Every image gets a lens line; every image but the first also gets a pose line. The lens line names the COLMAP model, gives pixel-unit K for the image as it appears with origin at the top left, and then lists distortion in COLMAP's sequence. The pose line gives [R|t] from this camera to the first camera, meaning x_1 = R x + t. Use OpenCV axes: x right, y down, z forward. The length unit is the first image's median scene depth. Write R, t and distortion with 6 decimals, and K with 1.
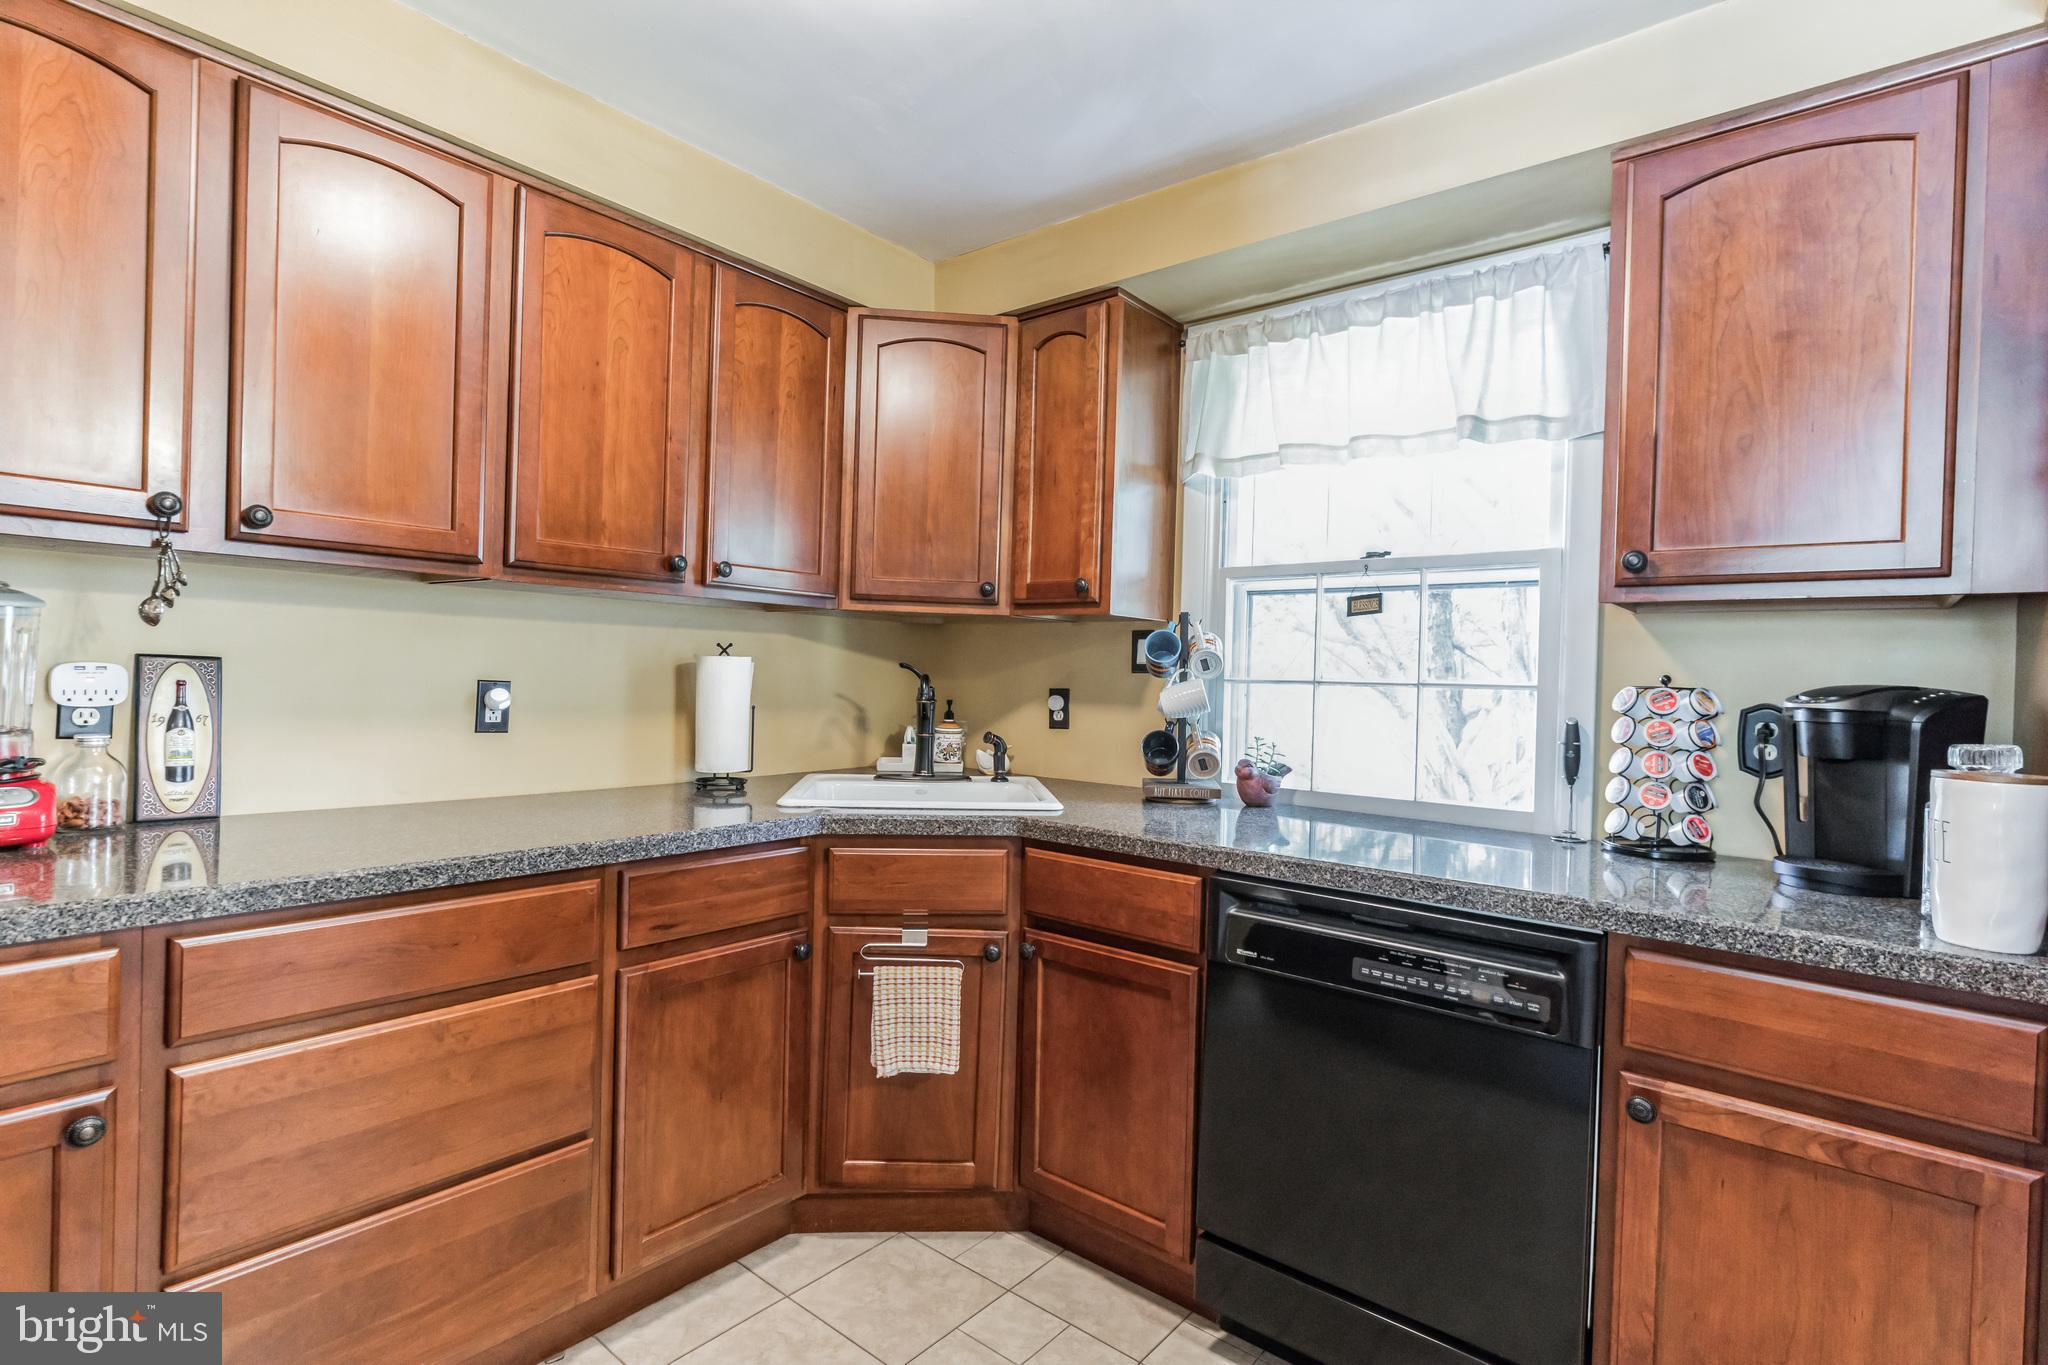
lens RADIAL K [[981.8, 0, 1013.8], [0, 981.8, 681.6], [0, 0, 1]] dist [-0.001922, 0.000623]
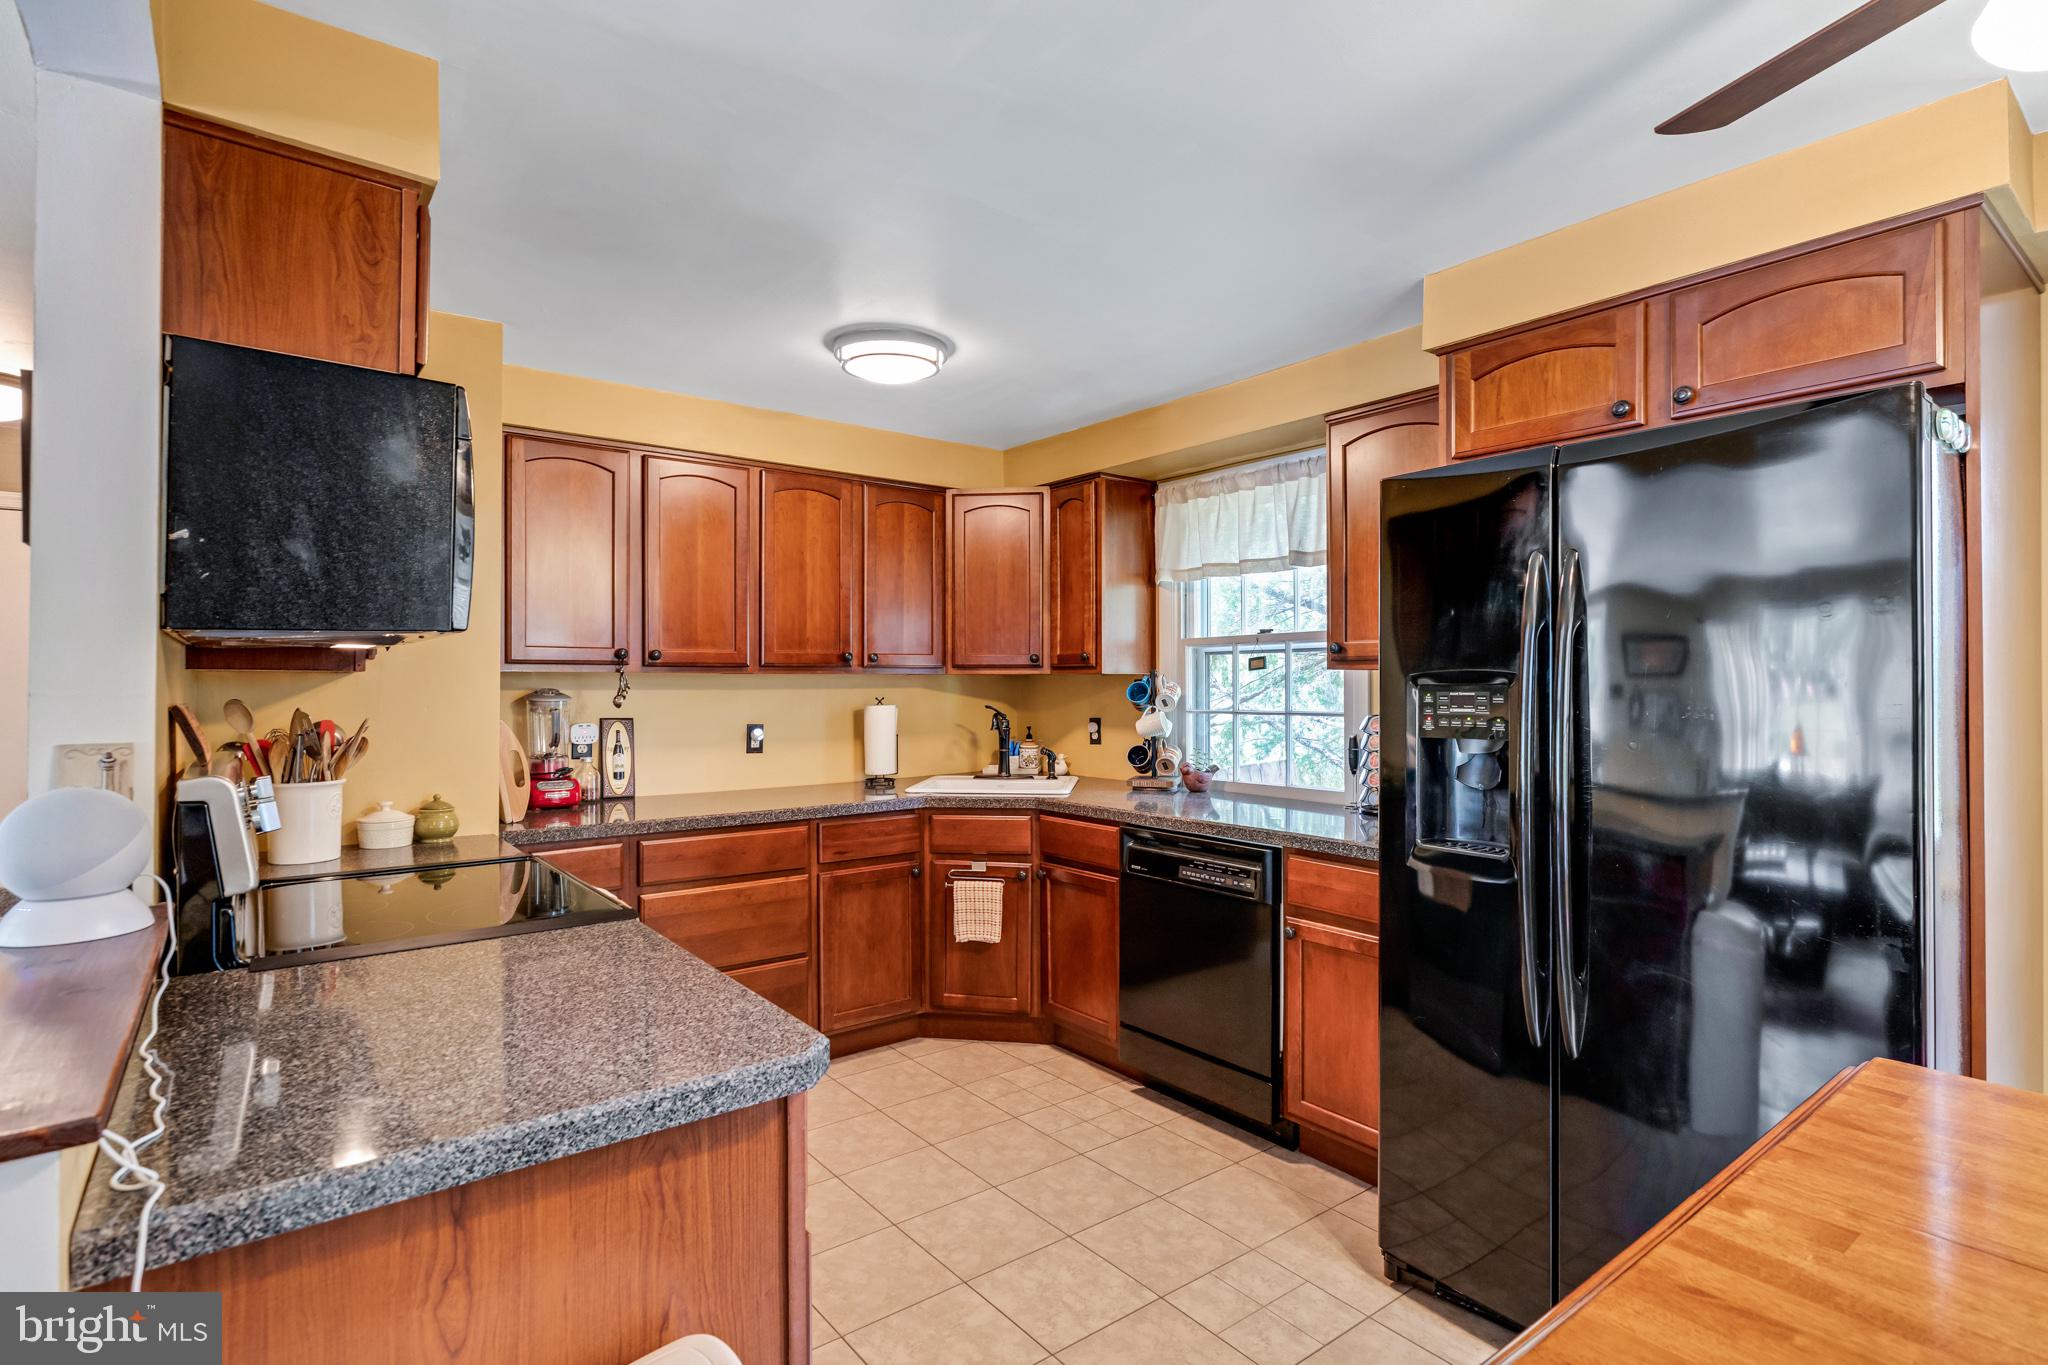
lens RADIAL K [[1001.4, 0, 999.6], [0, 1001.4, 675.6], [0, 0, 1]] dist [-0.001053, 0.000014]
pose [[0.971550, -0.034120, -0.234365, 0.362705], [0.029899, 0.999321, -0.021543, -0.039614], [0.234941, 0.013923, 0.971910, -0.727262]]
